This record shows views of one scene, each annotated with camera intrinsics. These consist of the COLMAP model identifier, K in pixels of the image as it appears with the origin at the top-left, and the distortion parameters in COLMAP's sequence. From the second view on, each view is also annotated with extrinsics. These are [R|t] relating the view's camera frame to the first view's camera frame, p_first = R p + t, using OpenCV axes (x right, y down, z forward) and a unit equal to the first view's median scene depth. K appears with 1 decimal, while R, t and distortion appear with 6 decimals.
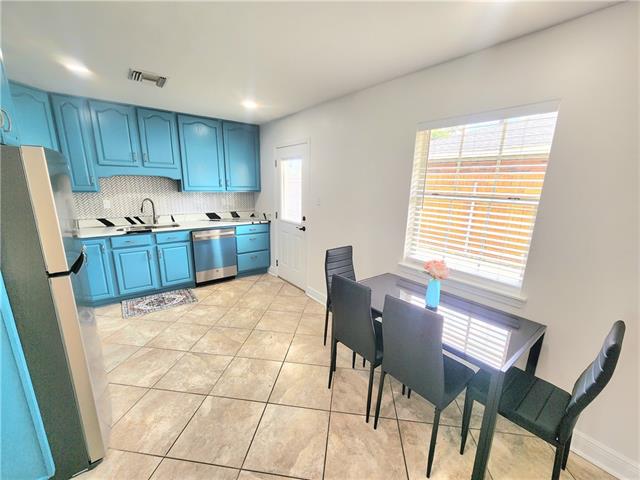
lens RADIAL K [[264.5, 0, 319.7], [0, 264.5, 246.1], [0, 0, 1]] dist [0.001589, 0.001049]
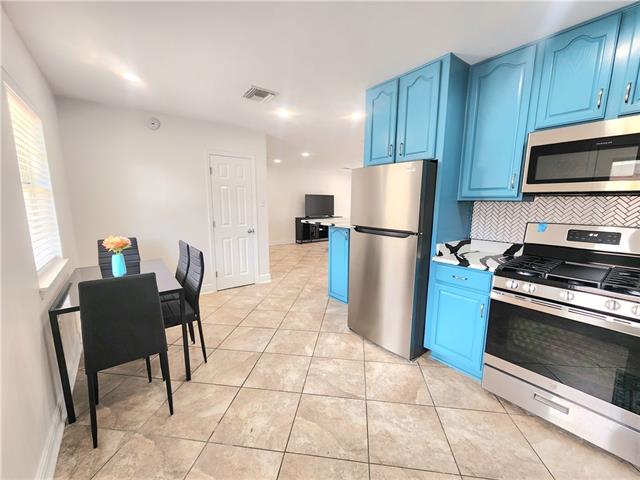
lens RADIAL K [[264.5, 0, 319.7], [0, 264.5, 246.1], [0, 0, 1]] dist [0.001589, 0.001049]
pose [[-0.999614, -0.027052, 0.006345, -0.418307], [-0.022402, 0.919697, 0.391988, -0.340342], [-0.016439, 0.391695, -0.919948, 1.766062]]
